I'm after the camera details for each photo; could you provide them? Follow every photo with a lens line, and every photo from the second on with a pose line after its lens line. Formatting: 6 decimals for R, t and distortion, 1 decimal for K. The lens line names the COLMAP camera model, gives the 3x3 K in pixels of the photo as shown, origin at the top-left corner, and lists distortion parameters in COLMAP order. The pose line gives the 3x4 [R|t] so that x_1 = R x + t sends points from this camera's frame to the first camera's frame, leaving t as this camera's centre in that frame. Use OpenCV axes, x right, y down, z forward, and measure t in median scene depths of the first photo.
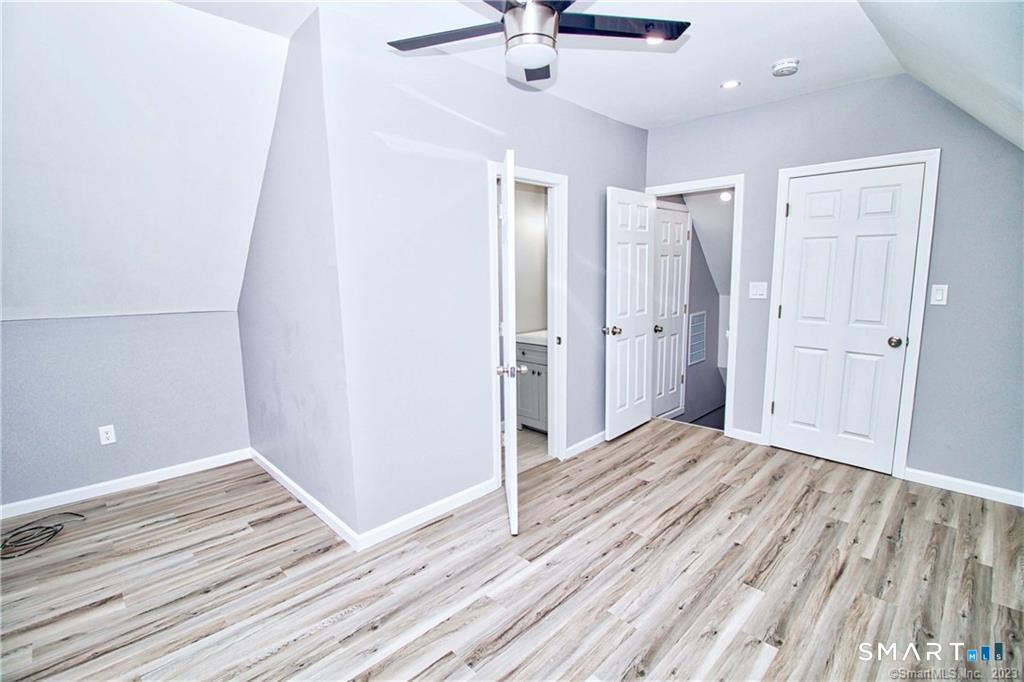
lens RADIAL K [[480.5, 0, 513.9], [0, 480.5, 341.9], [0, 0, 1]] dist [-0.004835, -0.005848]
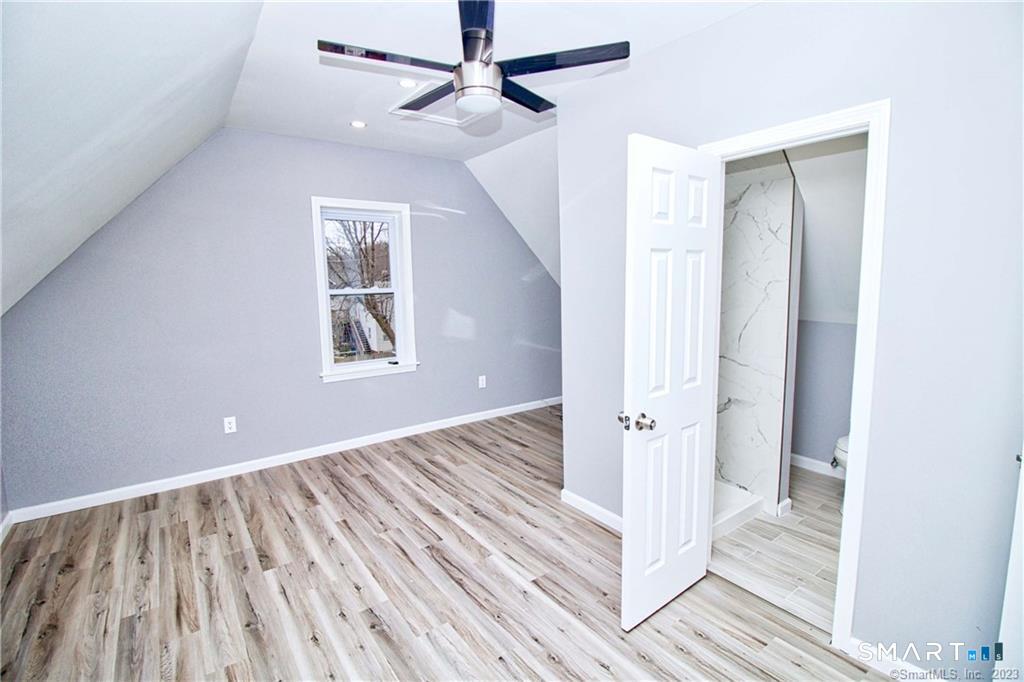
lens RADIAL K [[480.5, 0, 518.3], [0, 480.5, 338.6], [0, 0, 1]] dist [-0.004835, -0.005848]
pose [[-0.146663, 0.136978, -0.979657, 1.104578], [-0.133215, 0.978609, 0.156775, -0.219757], [0.980175, 0.153498, -0.125278, 1.189699]]
